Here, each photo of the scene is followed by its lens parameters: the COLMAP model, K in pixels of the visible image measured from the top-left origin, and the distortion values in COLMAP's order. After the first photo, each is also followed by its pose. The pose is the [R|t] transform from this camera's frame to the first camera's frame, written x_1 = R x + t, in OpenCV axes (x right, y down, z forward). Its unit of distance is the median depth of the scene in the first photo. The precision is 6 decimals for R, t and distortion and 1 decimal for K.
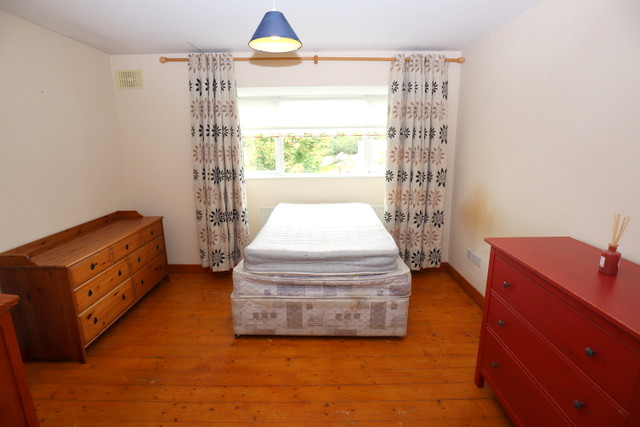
lens RADIAL K [[325.0, 0, 319.2], [0, 325.0, 212.6], [0, 0, 1]] dist [0.002524, -0.000091]
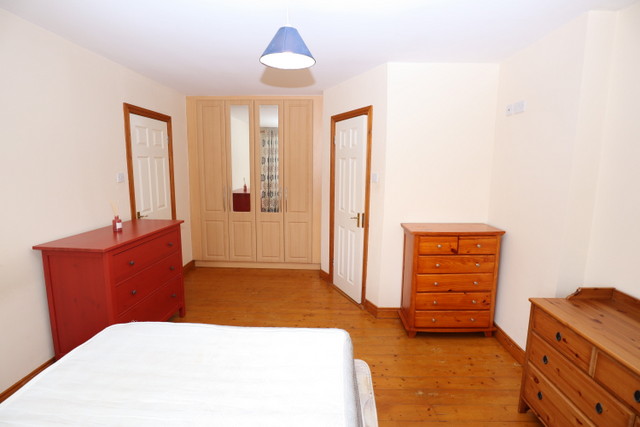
lens RADIAL K [[325.0, 0, 319.4], [0, 325.0, 211.6], [0, 0, 1]] dist [0.002524, -0.000091]
pose [[-0.999859, -0.002085, 0.016684, -0.187025], [0.004263, 0.928430, 0.371484, -0.351393], [-0.016265, 0.371503, -0.928289, 1.562335]]
